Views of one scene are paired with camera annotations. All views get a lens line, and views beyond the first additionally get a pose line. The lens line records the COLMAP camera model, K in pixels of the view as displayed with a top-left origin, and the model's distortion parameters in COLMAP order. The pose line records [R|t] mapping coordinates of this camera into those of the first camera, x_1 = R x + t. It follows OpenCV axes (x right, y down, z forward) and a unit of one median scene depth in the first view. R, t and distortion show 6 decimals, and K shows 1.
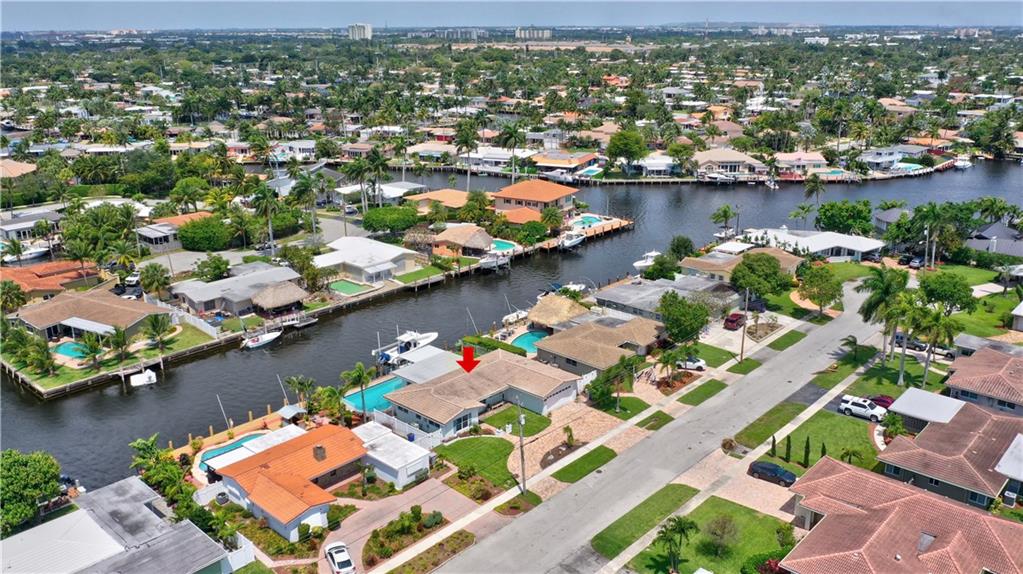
lens RADIAL K [[821.7, 0, 511.5], [0, 821.7, 287.0], [0, 0, 1]] dist [-0.000710, -0.000479]
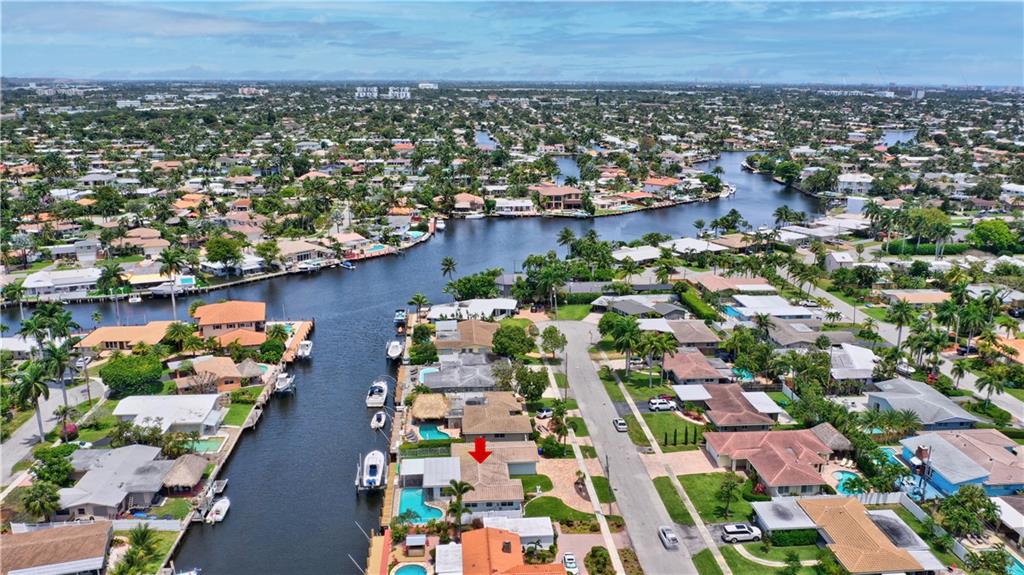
lens RADIAL K [[822.5, 0, 512.0], [0, 822.5, 287.5], [0, 0, 1]] dist [-0.000710, -0.000479]
pose [[0.677383, -0.175216, 0.714459, -0.768110], [0.215661, 0.975846, 0.034849, -0.172622], [-0.703308, 0.130474, 0.698809, 0.014389]]
